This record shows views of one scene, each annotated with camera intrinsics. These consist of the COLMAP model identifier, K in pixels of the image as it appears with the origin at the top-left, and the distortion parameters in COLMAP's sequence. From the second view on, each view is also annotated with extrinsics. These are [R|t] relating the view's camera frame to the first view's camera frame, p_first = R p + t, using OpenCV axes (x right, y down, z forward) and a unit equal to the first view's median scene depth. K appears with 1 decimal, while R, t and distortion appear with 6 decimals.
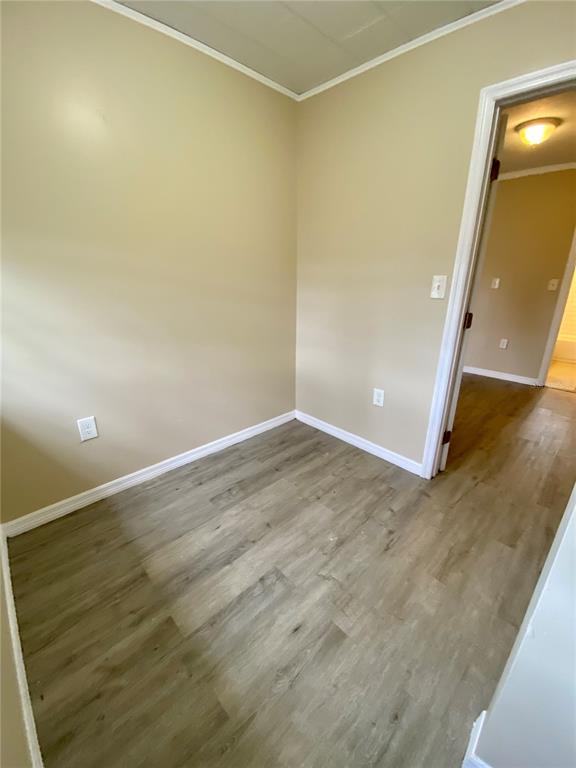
lens RADIAL K [[310.8, 0, 292.5], [0, 310.8, 382.8], [0, 0, 1]] dist [0.025553, -0.023655]
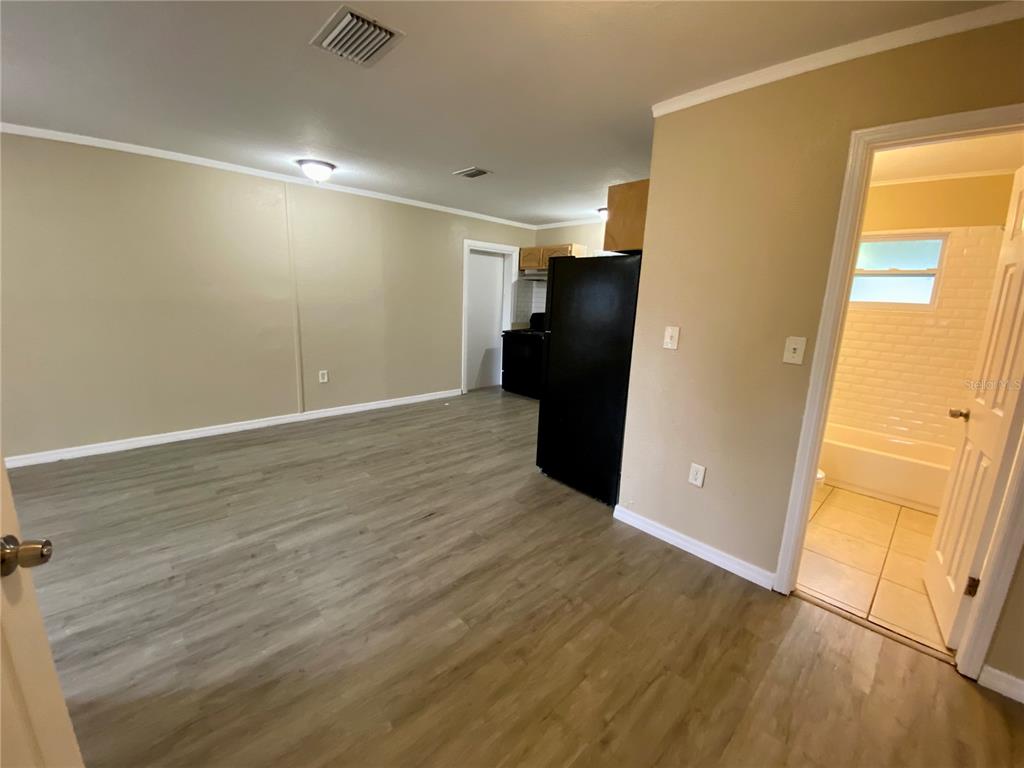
lens RADIAL K [[414.4, 0, 509.3], [0, 414.4, 378.7], [0, 0, 1]] dist [0.025553, -0.023655]
pose [[0.999453, 0.028385, -0.016949, 1.069412], [-0.030364, 0.990917, -0.131002, -0.432897], [0.013077, 0.131445, 0.991237, 1.044874]]
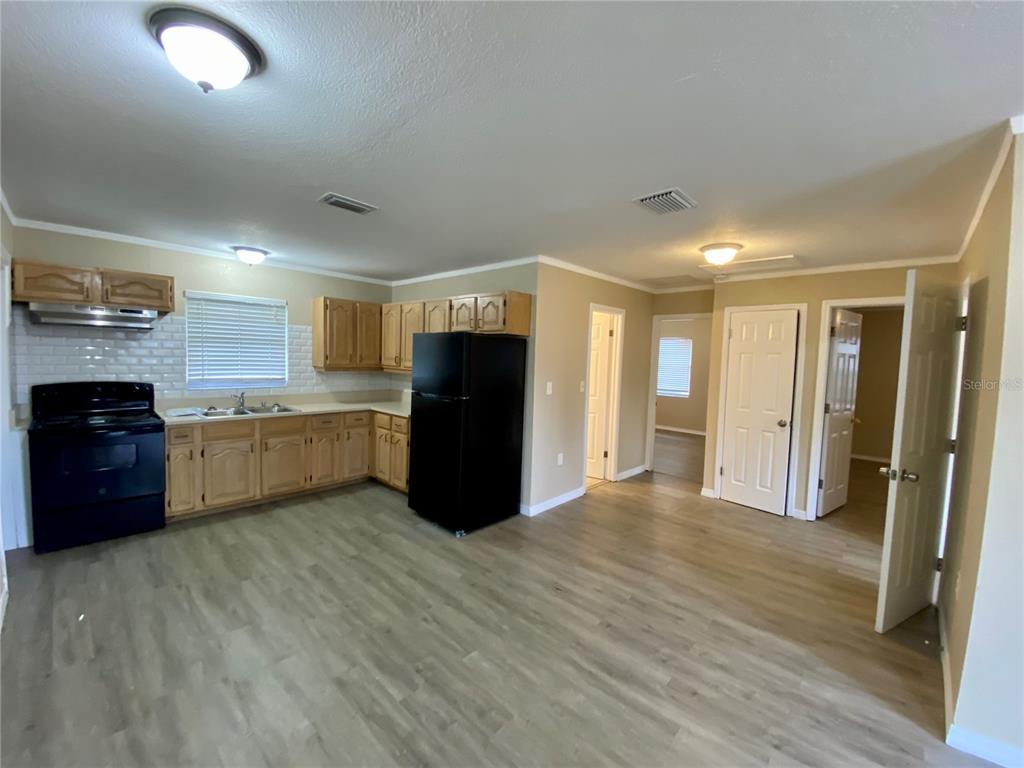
lens RADIAL K [[414.4, 0, 509.3], [0, 414.4, 378.7], [0, 0, 1]] dist [0.025553, -0.023655]
pose [[-0.043869, -0.069717, 0.996602, -0.863935], [0.290865, 0.953455, 0.079502, -1.104558], [-0.955758, 0.293364, -0.021549, 2.731796]]
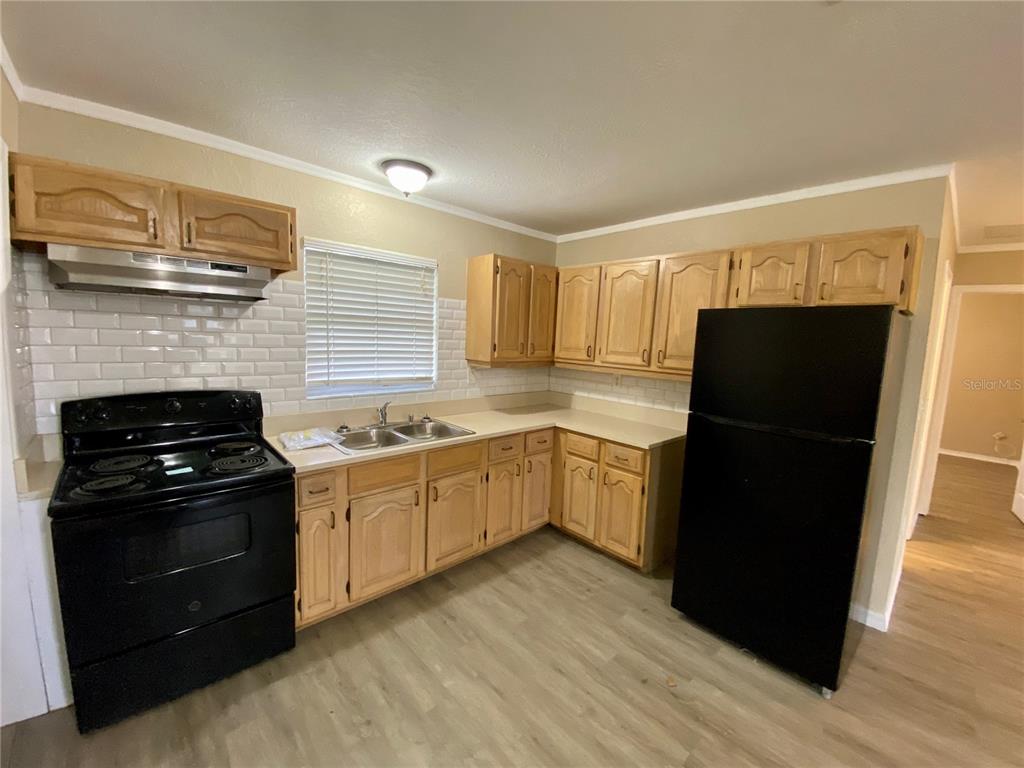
lens RADIAL K [[414.4, 0, 509.3], [0, 414.4, 378.7], [0, 0, 1]] dist [0.025553, -0.023655]
pose [[0.028754, -0.118141, 0.992580, 0.172741], [0.283623, 0.953144, 0.105231, -1.423899], [-0.958505, 0.278493, 0.060914, 3.687285]]
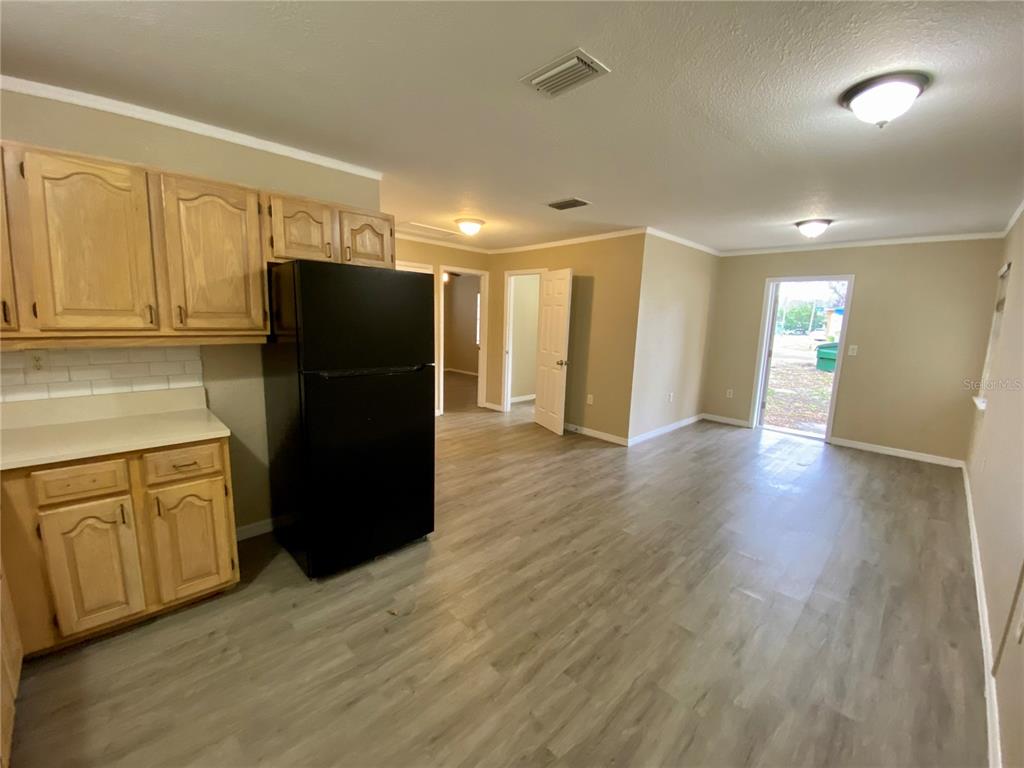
lens RADIAL K [[414.4, 0, 509.3], [0, 414.4, 378.7], [0, 0, 1]] dist [0.025553, -0.023655]
pose [[-0.999009, -0.043829, -0.007760, 0.919186], [-0.042421, 0.884712, 0.464203, -1.607014], [-0.013480, 0.464072, -0.885695, 4.352473]]
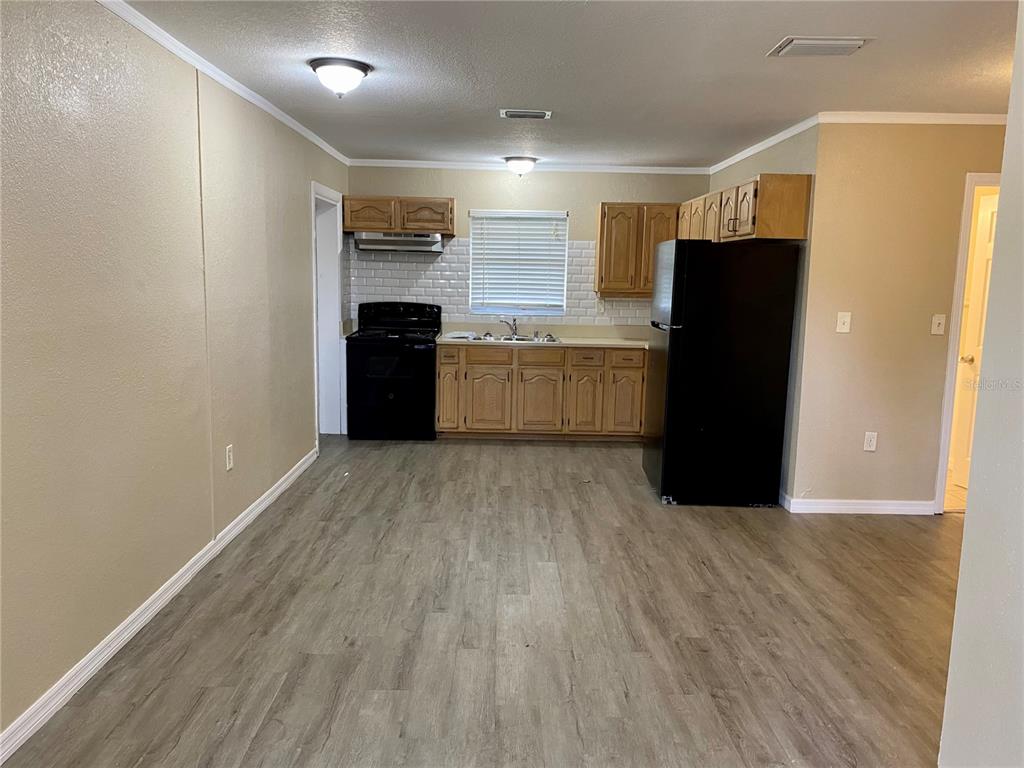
lens RADIAL K [[774.1, 0, 508.6], [0, 774.1, 399.3], [0, 0, 1]] dist [0.015974, -0.004598]
pose [[0.693875, -0.115664, 0.710746, -1.400643], [0.222078, 0.973277, -0.058419, -0.608790], [-0.684995, 0.198376, 0.701019, 1.331584]]
